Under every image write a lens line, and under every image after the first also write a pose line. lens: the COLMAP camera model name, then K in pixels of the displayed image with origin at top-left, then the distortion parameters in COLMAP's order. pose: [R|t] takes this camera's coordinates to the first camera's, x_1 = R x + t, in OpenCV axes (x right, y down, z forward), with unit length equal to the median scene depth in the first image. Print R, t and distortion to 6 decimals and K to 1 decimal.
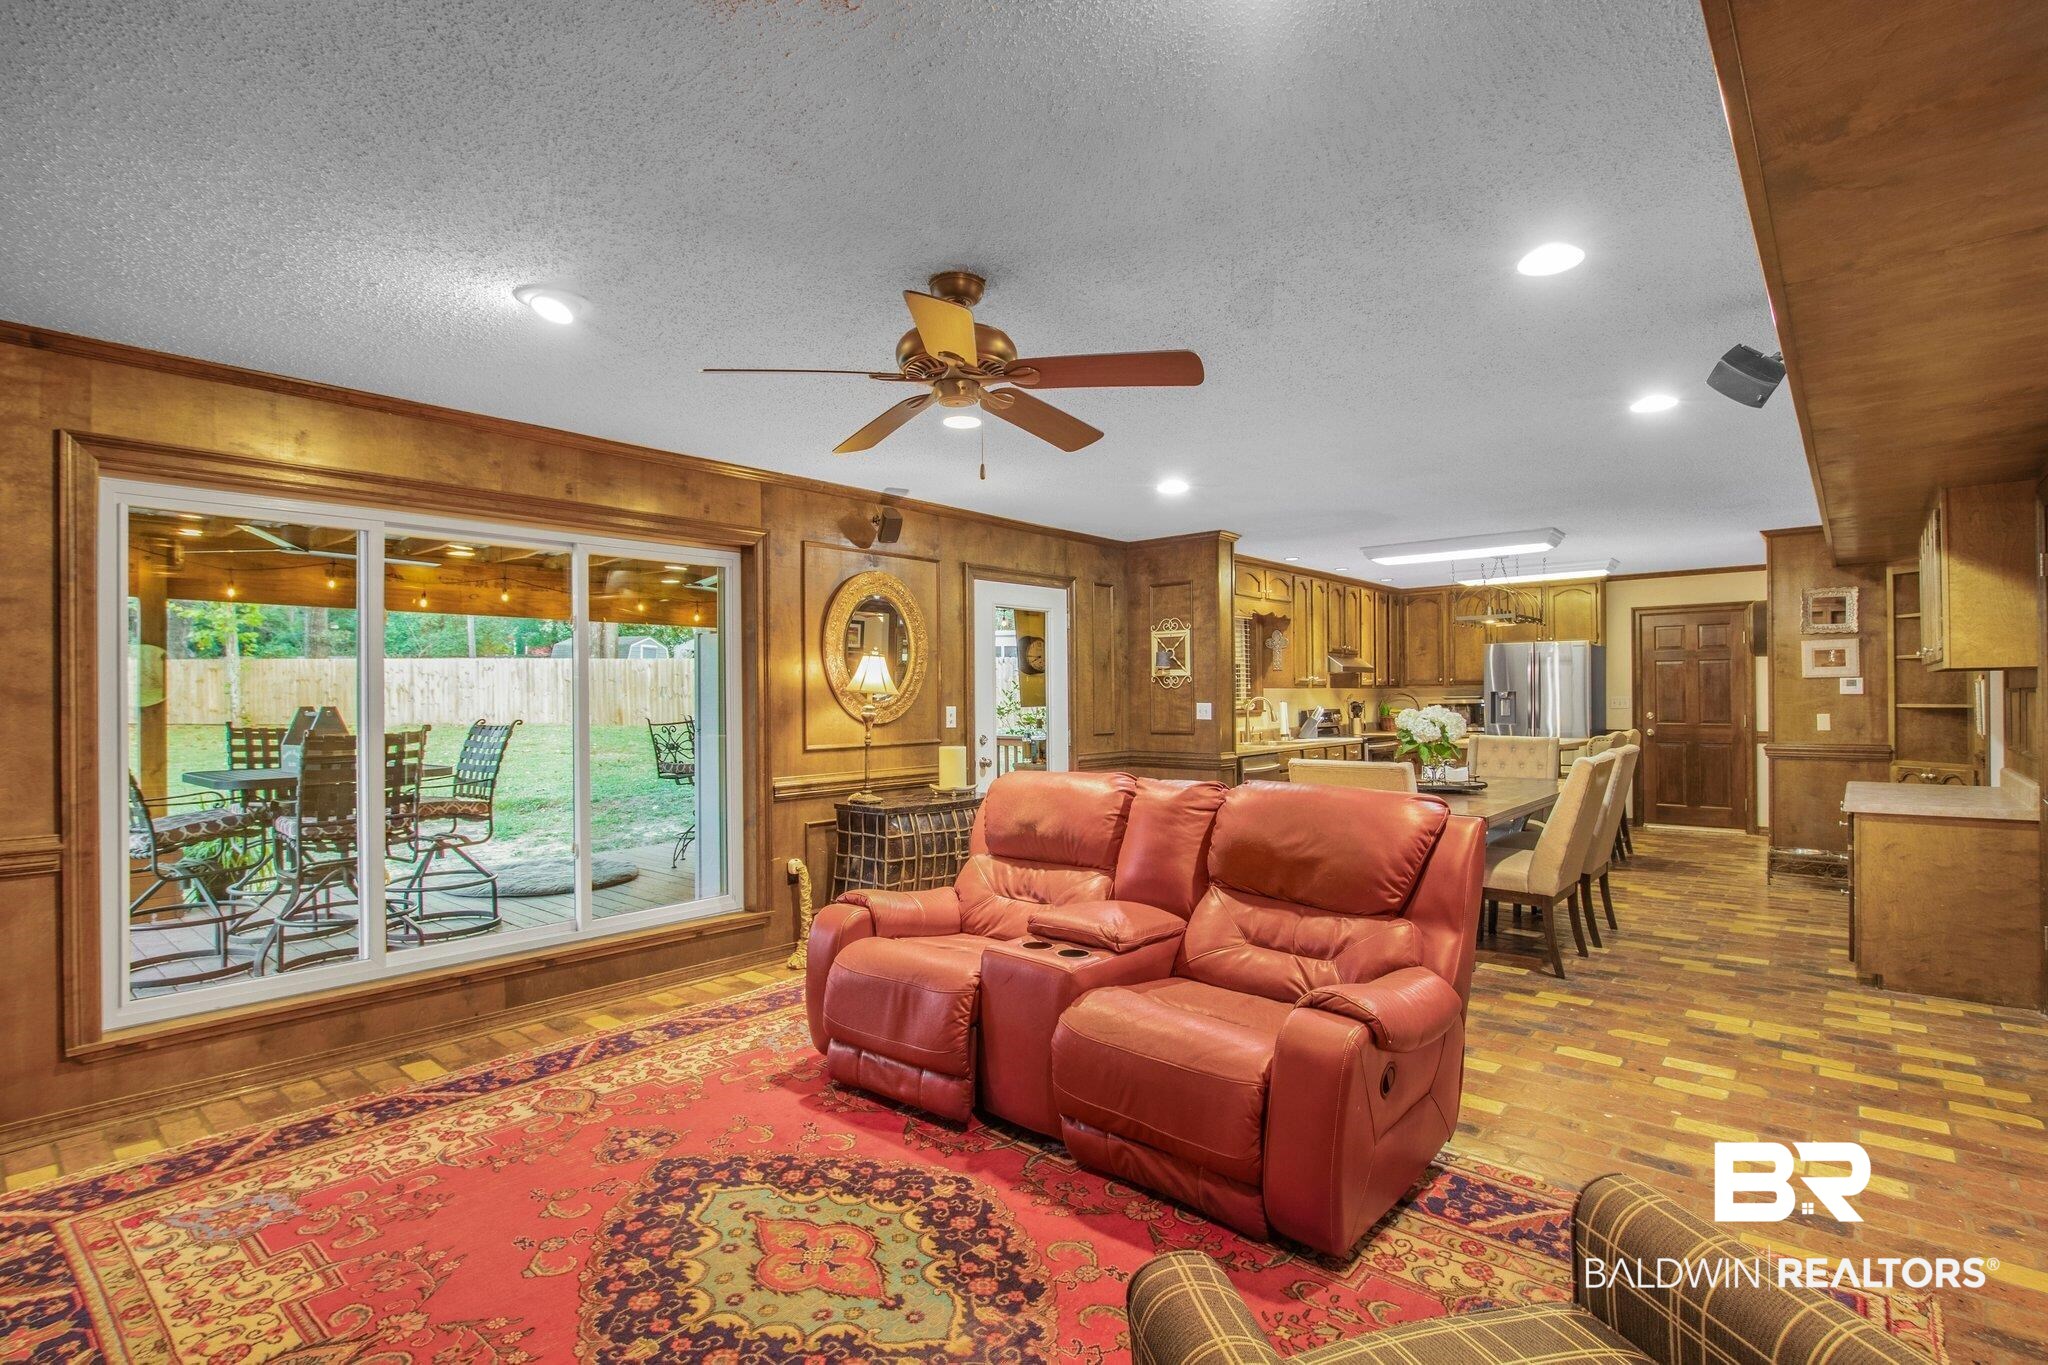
lens RADIAL K [[970.1, 0, 1012.1], [0, 970.1, 687.2], [0, 0, 1]] dist [-0.019468, 0.001176]
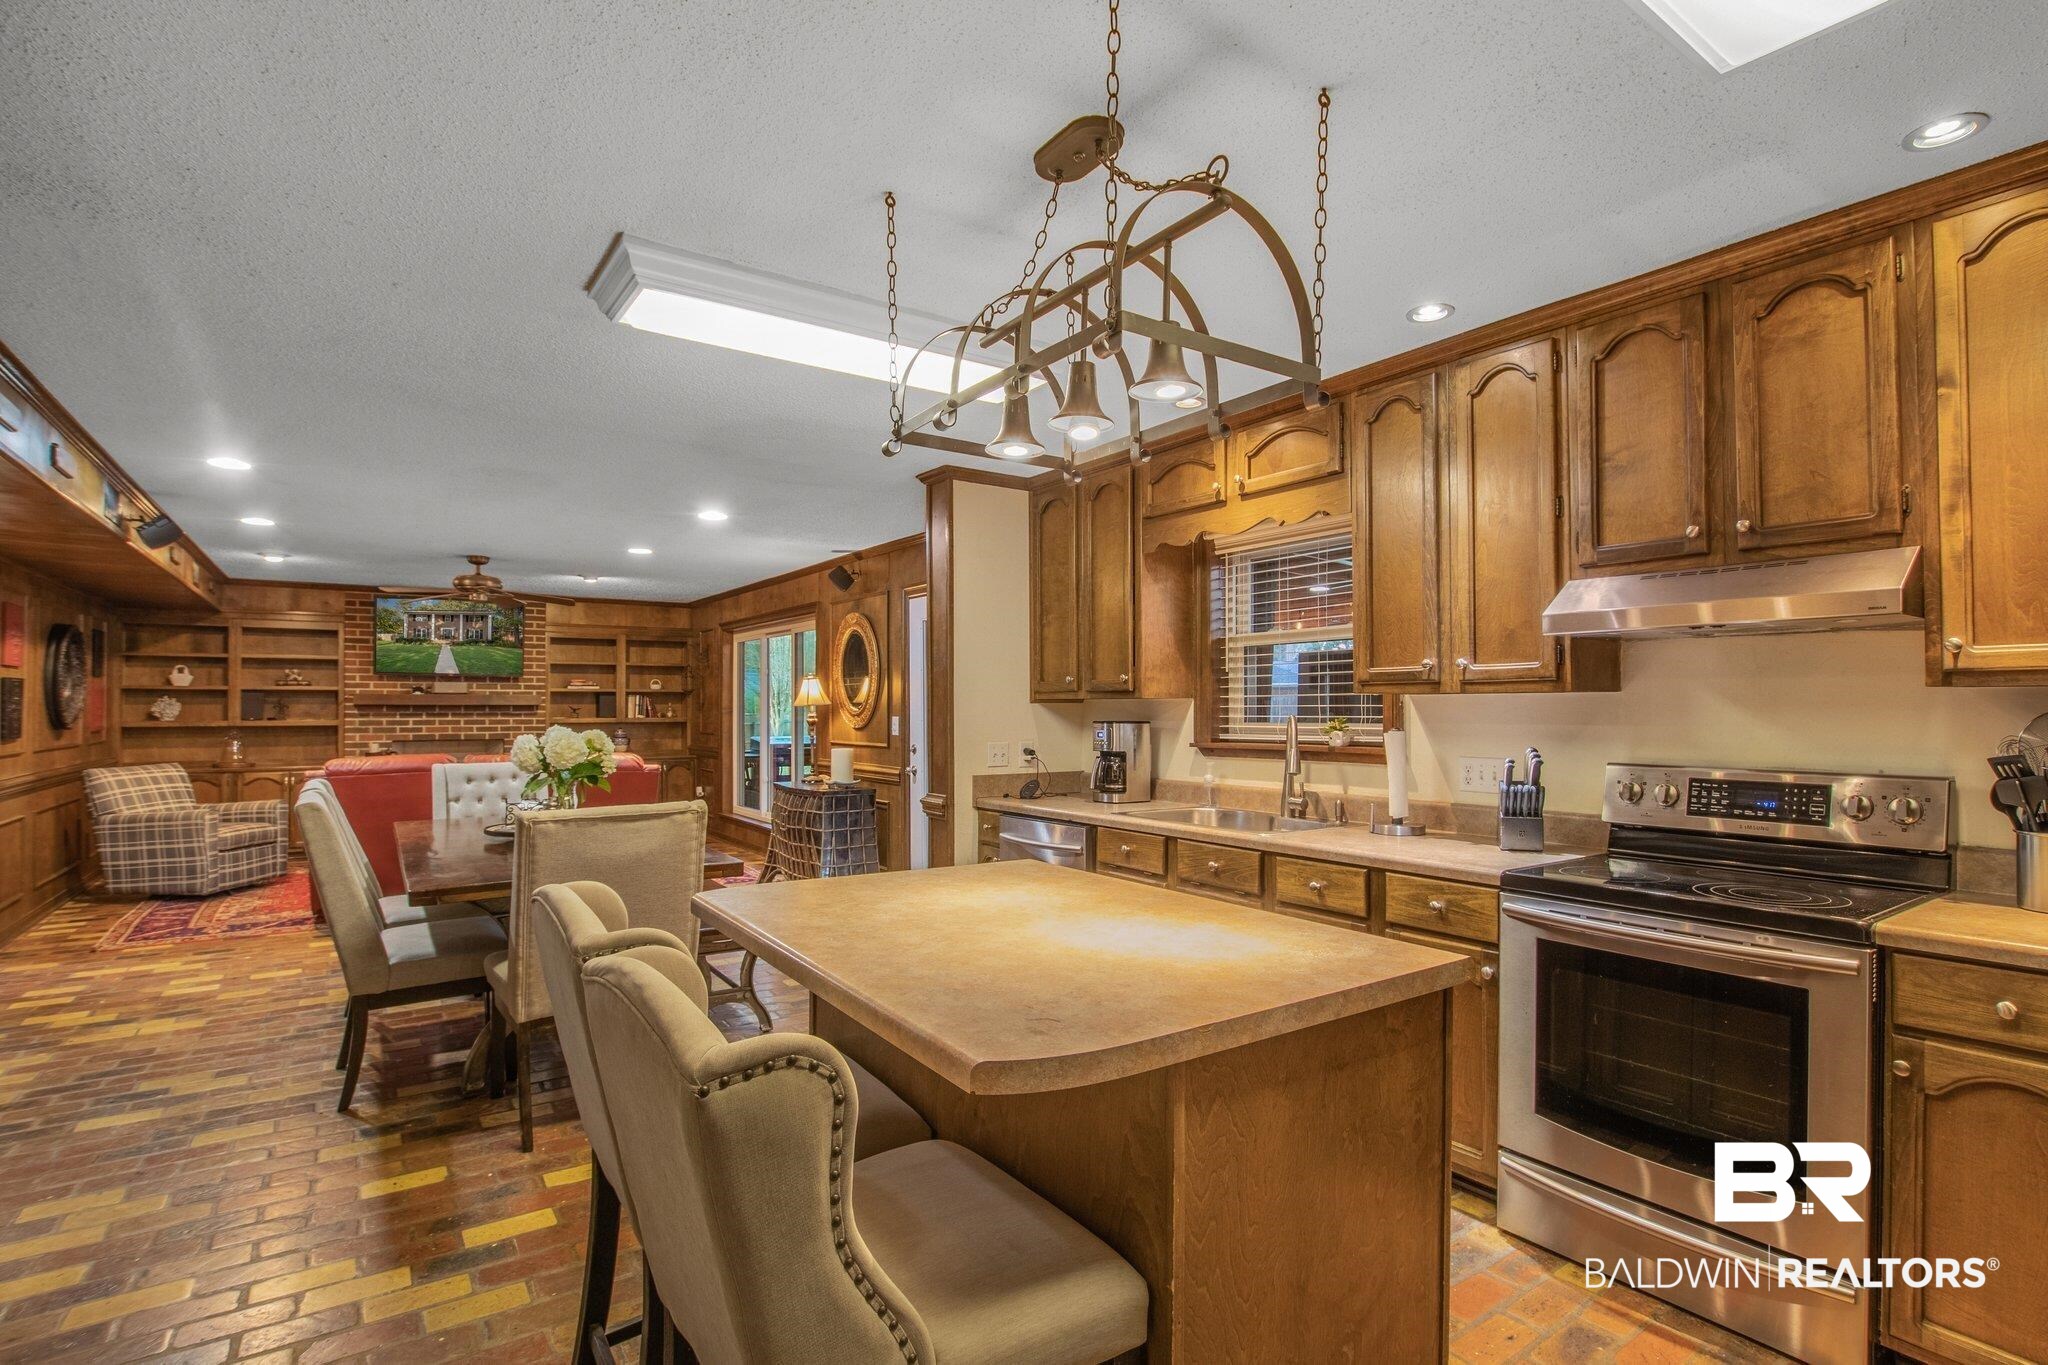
lens RADIAL K [[970.1, 0, 1004.7], [0, 970.1, 694.7], [0, 0, 1]] dist [-0.019468, 0.001176]
pose [[-0.240433, -0.004019, -0.970657, 2.038151], [0.010290, 0.999925, -0.006689, 0.007639], [0.970611, -0.011597, -0.240374, 2.844831]]
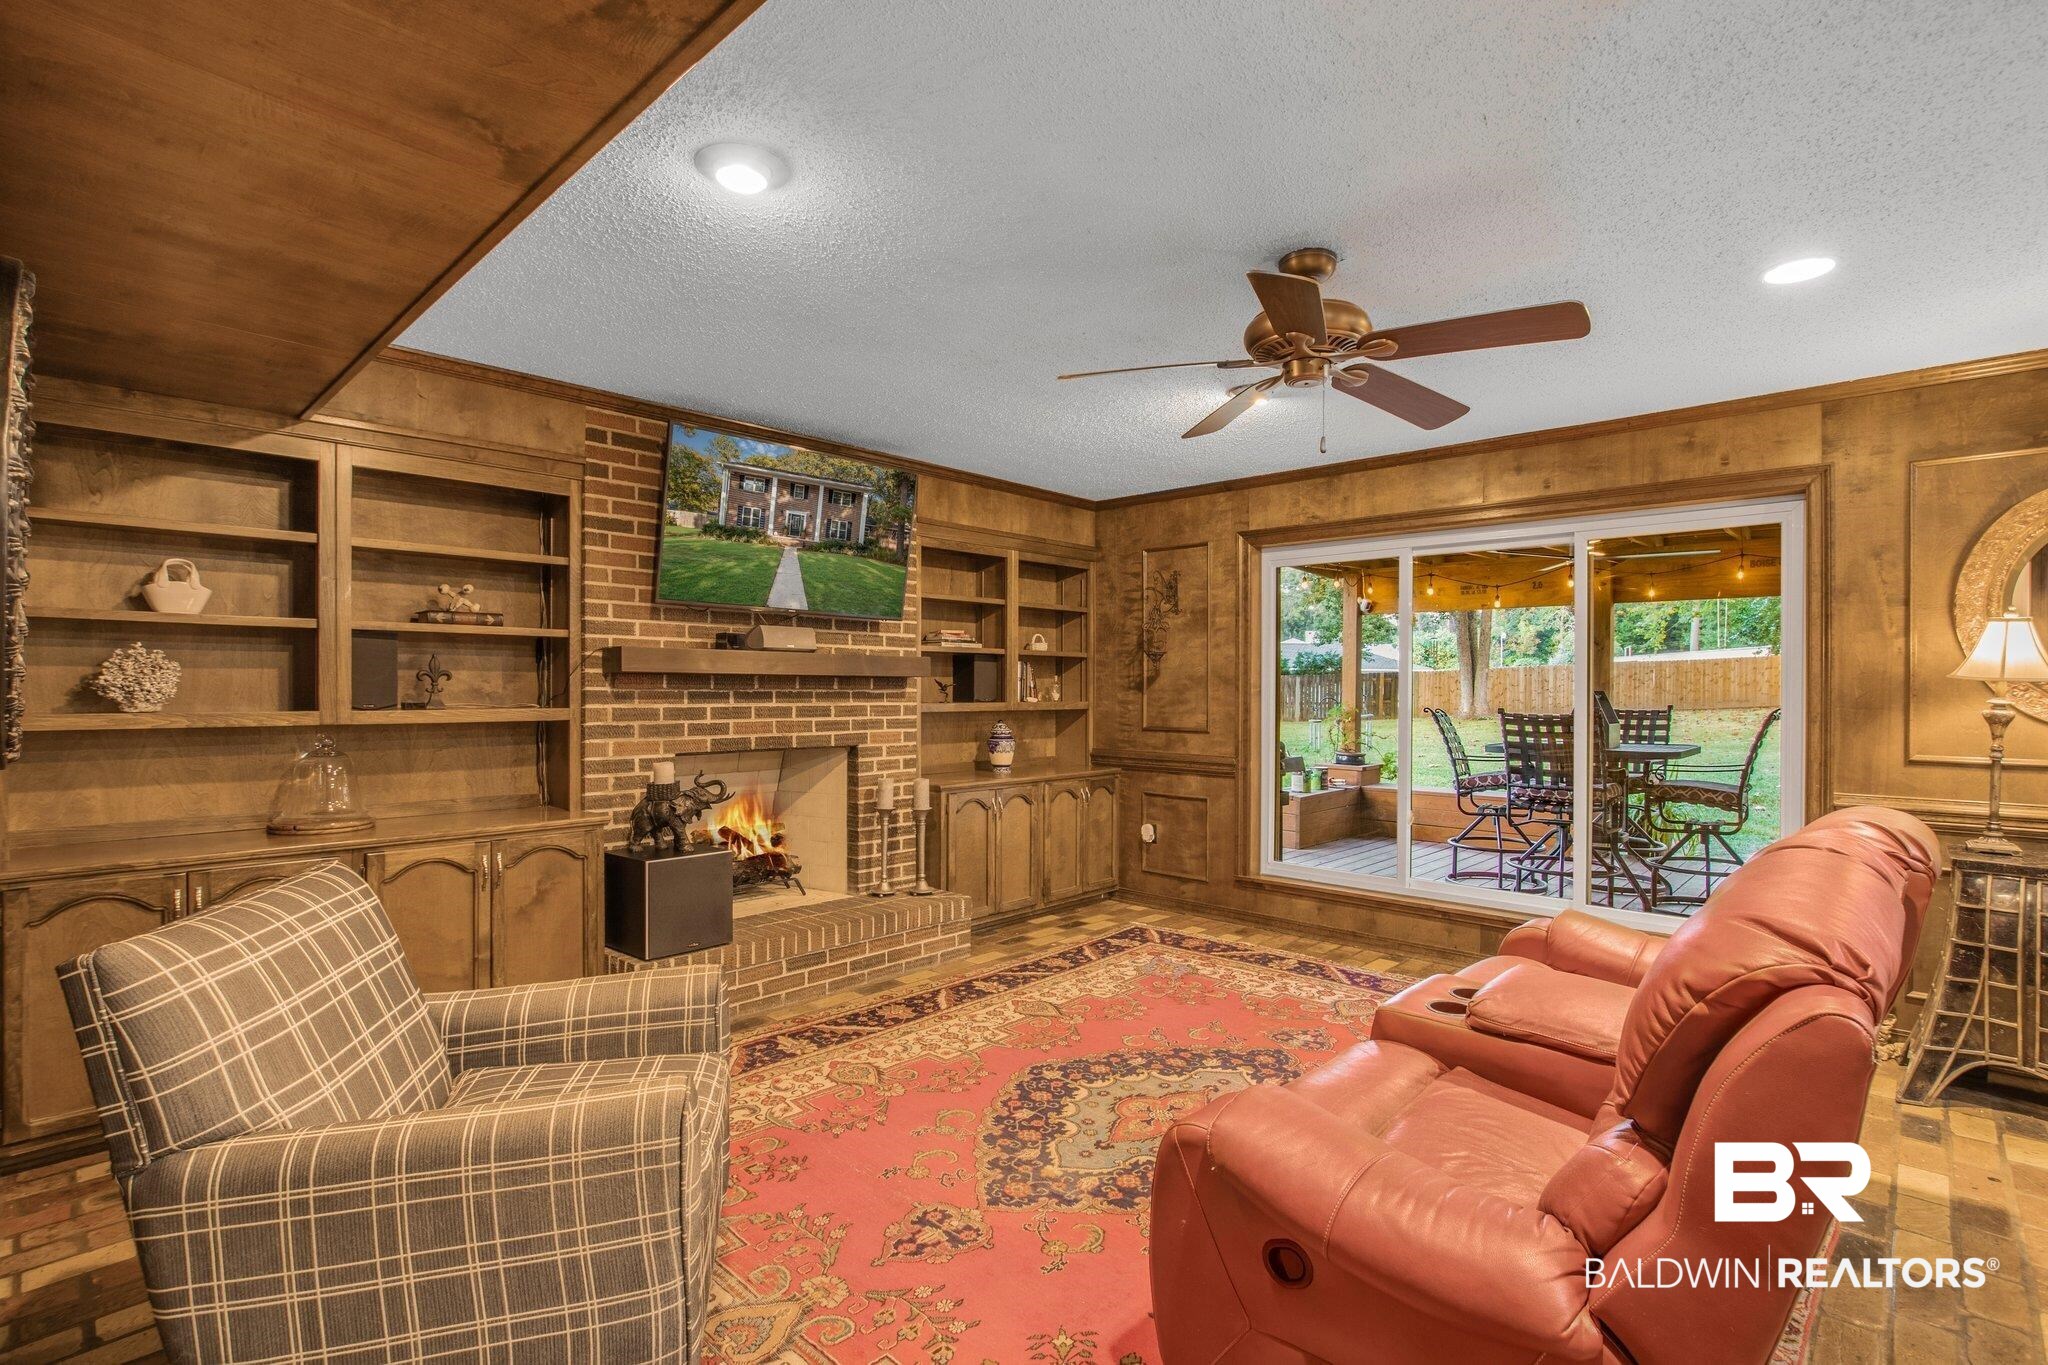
lens RADIAL K [[970.1, 0, 1059.0], [0, 970.1, 679.6], [0, 0, 1]] dist [-0.019468, 0.001176]
pose [[-0.017368, 0.001440, -0.999848, 0.852420], [0.001717, 0.999998, 0.001410, 0.006697], [0.999848, -0.001692, -0.017370, 0.696835]]
